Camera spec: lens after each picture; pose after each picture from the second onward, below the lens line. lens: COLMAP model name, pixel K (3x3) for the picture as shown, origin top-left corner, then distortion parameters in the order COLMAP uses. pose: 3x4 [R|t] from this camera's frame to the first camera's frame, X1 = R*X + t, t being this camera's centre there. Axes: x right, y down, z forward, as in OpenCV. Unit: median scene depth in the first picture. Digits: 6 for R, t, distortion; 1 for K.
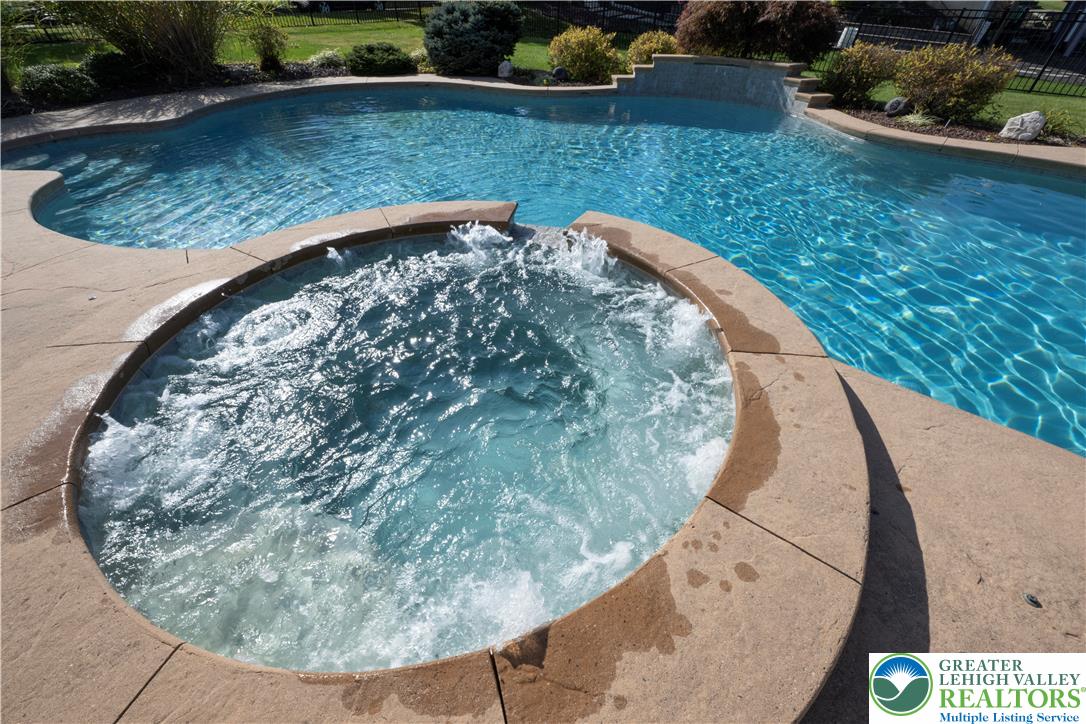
lens RADIAL K [[417.9, 0, 542.0], [0, 417.9, 365.2], [0, 0, 1]] dist [0.000280, -0.000041]
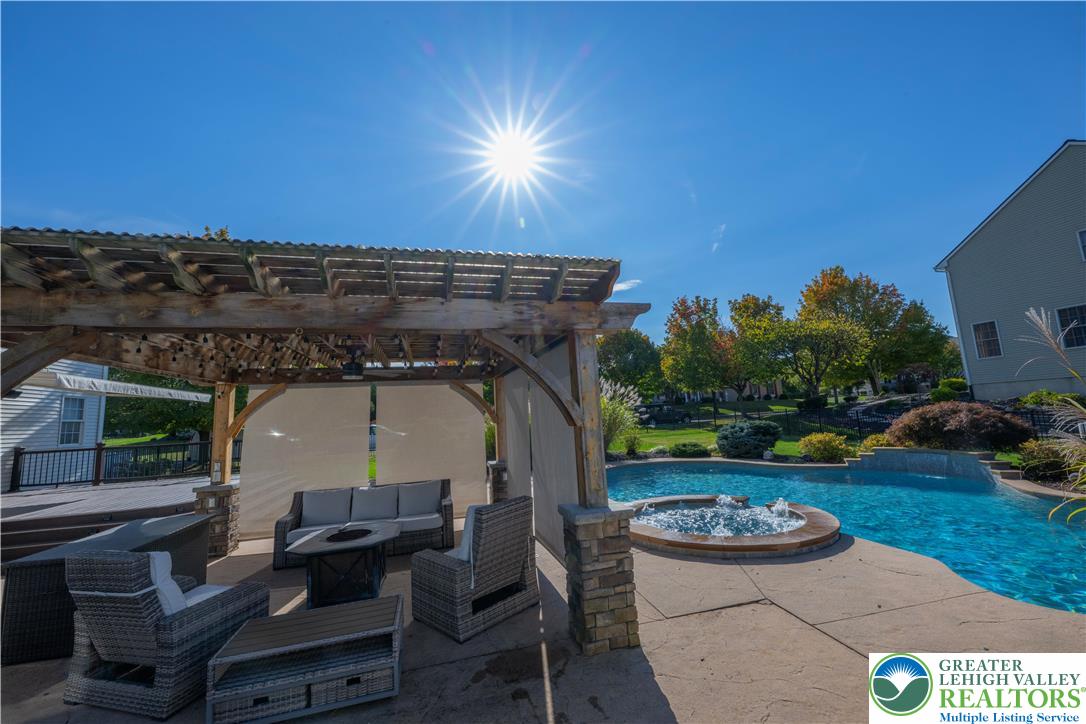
lens RADIAL K [[417.9, 0, 540.3], [0, 417.9, 361.8], [0, 0, 1]] dist [0.000280, -0.000041]
pose [[0.811859, -0.122662, -0.570824, 0.164672], [-0.341432, 0.693337, -0.634593, 0.365490], [0.473614, 0.710097, 0.521011, -0.510853]]
